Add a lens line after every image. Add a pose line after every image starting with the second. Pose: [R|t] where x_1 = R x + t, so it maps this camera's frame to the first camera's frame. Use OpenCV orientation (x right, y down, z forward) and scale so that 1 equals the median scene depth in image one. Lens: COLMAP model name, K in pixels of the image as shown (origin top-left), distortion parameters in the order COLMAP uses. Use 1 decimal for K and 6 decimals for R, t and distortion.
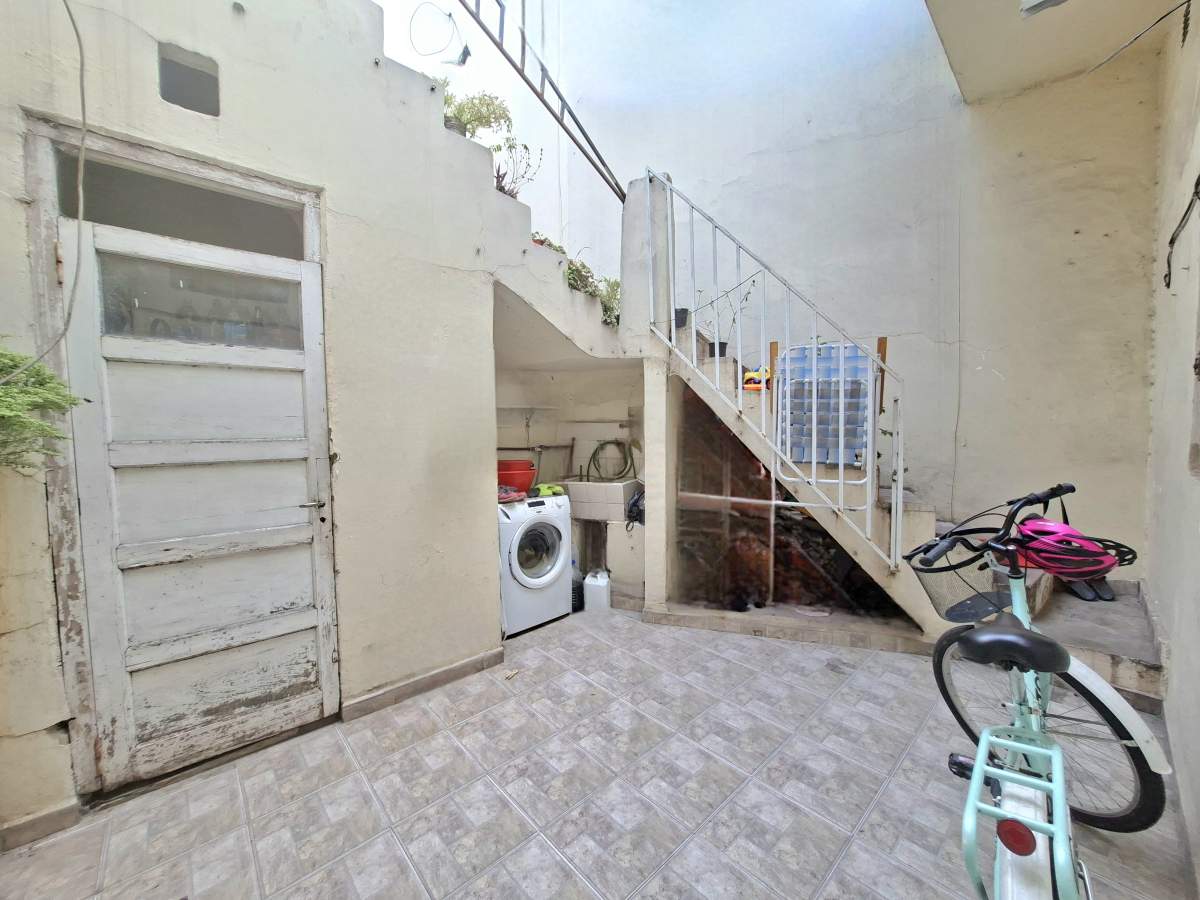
lens RADIAL K [[474.4, 0, 603.3], [0, 474.4, 449.4], [0, 0, 1]] dist [-0.002530, -0.000063]
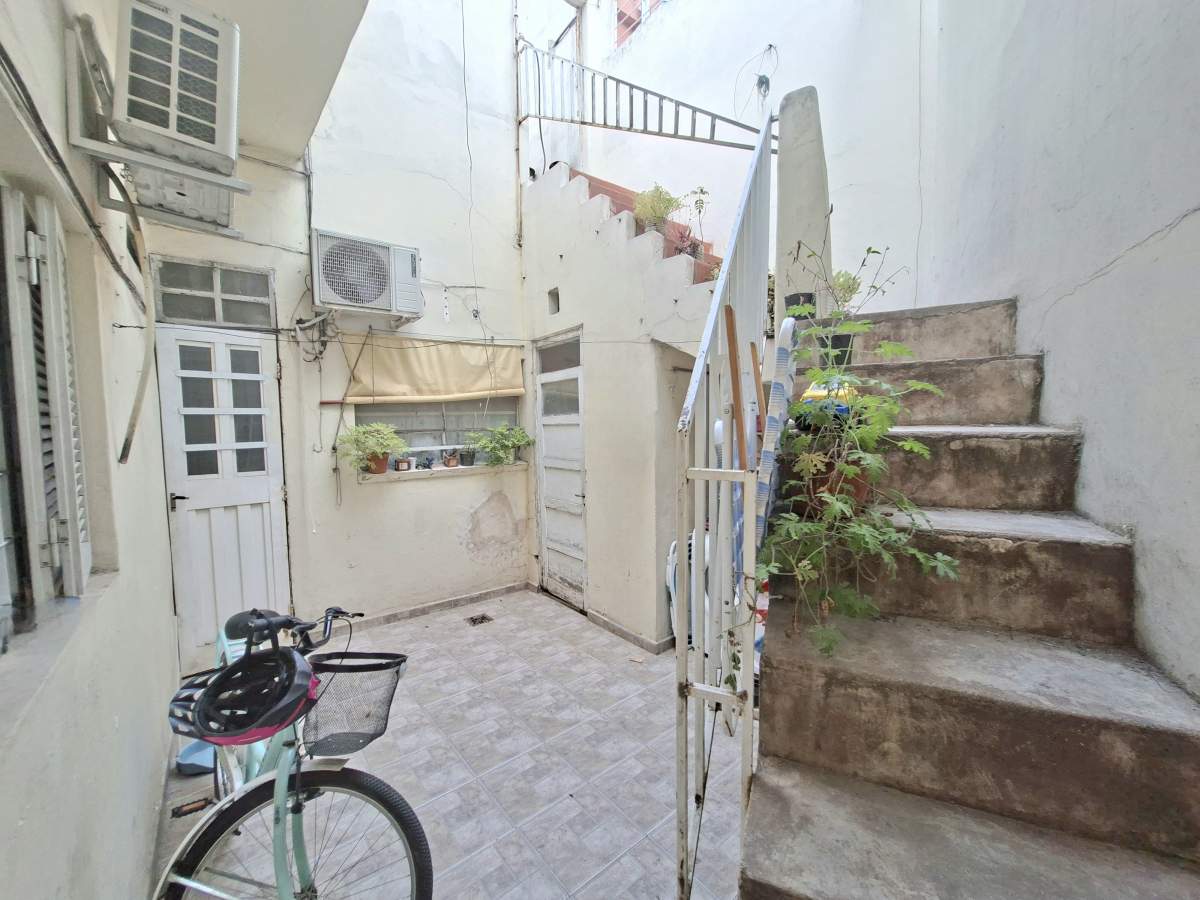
lens RADIAL K [[474.4, 0, 604.0], [0, 474.4, 457.7], [0, 0, 1]] dist [-0.002530, -0.000063]
pose [[-0.053904, 0.072232, -0.995930, 1.306648], [-0.036810, 0.996559, 0.074270, -0.183537], [0.997867, 0.040664, -0.051059, 1.246791]]
